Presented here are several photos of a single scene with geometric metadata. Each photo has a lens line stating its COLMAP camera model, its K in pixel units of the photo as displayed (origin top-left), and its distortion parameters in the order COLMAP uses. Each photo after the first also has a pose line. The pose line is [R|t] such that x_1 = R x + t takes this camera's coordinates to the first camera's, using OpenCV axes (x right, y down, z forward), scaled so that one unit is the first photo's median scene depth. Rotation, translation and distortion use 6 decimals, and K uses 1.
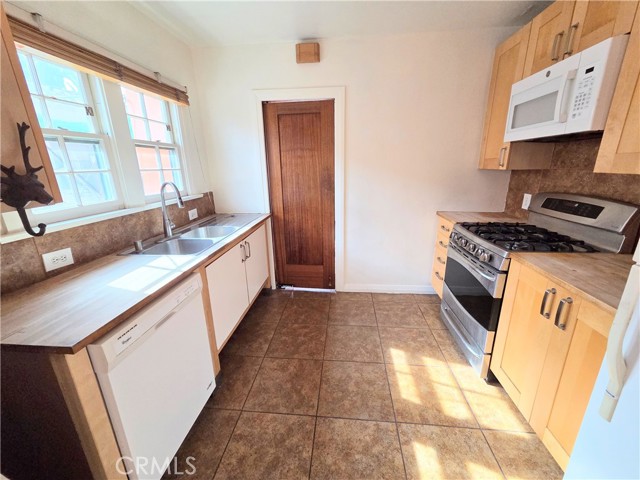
lens RADIAL K [[262.9, 0, 320.0], [0, 262.9, 240.0], [0, 0, 1]] dist [0.005007, 0.000351]
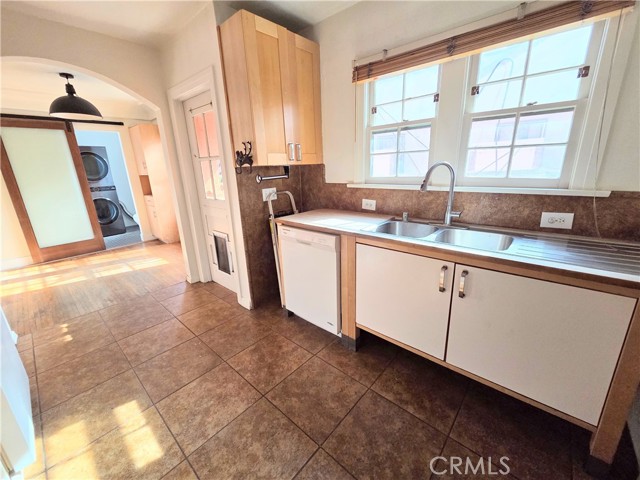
lens RADIAL K [[262.9, 0, 320.0], [0, 262.9, 240.0], [0, 0, 1]] dist [0.005007, 0.000351]
pose [[-0.591072, 0.261632, -0.763009, 0.444819], [-0.181900, 0.878334, 0.442088, -0.334203], [0.785841, 0.400097, -0.471568, 1.300736]]
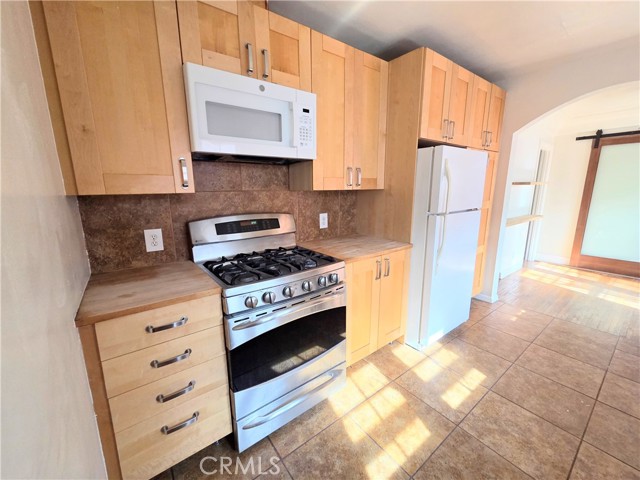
lens RADIAL K [[262.9, 0, 320.0], [0, 262.9, 240.0], [0, 0, 1]] dist [0.005007, 0.000351]
pose [[-0.678219, -0.124271, 0.724276, -0.003044], [0.222791, 0.904438, 0.363808, -0.408635], [-0.700273, 0.408104, -0.585721, 1.502739]]
